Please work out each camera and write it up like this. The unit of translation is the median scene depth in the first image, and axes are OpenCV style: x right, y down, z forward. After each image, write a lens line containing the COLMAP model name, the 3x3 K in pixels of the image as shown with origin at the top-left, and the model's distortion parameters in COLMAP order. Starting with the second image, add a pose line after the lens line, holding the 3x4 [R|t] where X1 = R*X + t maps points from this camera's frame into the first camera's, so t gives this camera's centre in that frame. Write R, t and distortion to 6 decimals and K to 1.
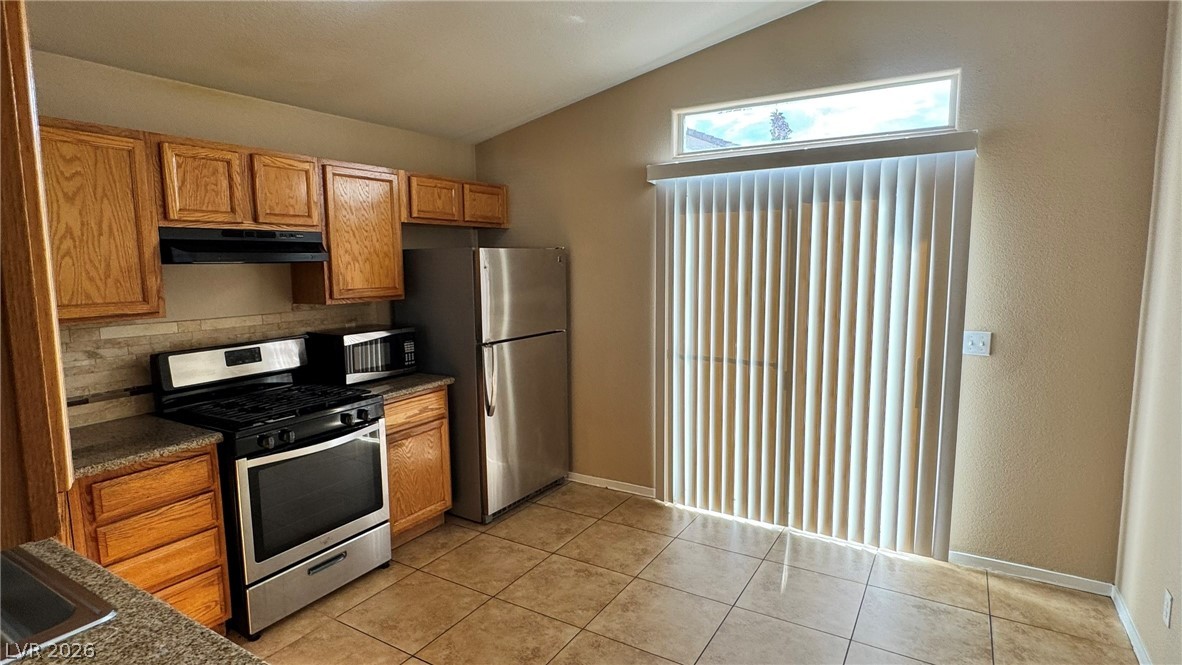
lens RADIAL K [[609.8, 0, 591.0], [0, 609.8, 332.5], [0, 0, 1]] dist [-0.003413, -0.000360]
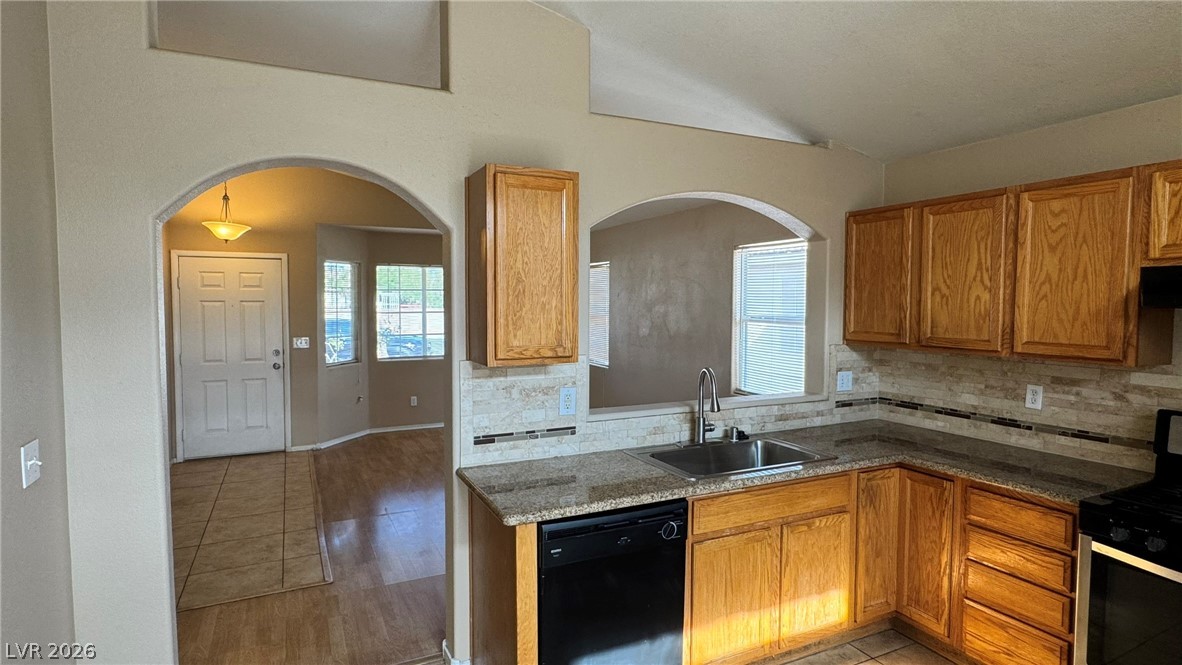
lens RADIAL K [[609.8, 0, 591.0], [0, 609.8, 332.5], [0, 0, 1]] dist [-0.003413, -0.000360]
pose [[-0.536662, 0.050862, -0.842263, 0.435766], [-0.097760, 0.987712, 0.121935, -0.095136], [0.838115, 0.147778, -0.525095, 0.706454]]
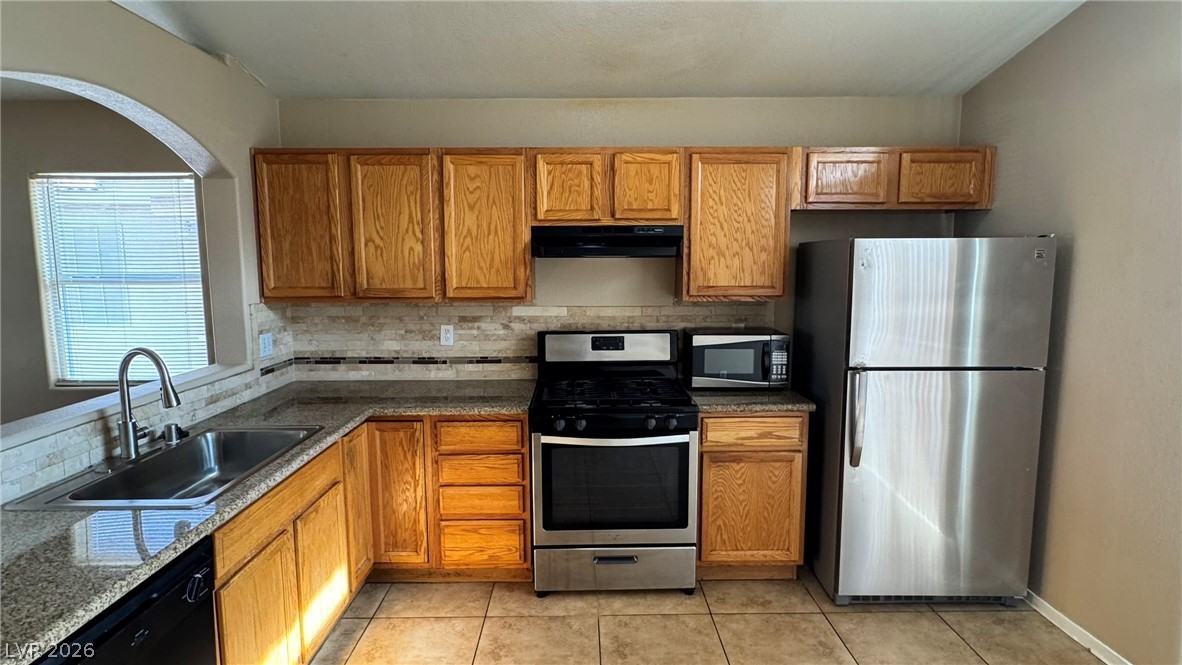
lens RADIAL K [[609.8, 0, 591.0], [0, 609.8, 332.5], [0, 0, 1]] dist [-0.003413, -0.000360]
pose [[0.528208, 0.109099, -0.842077, 0.339232], [-0.103018, 0.992619, 0.063983, -0.047947], [0.842843, 0.052953, 0.535548, 0.410509]]
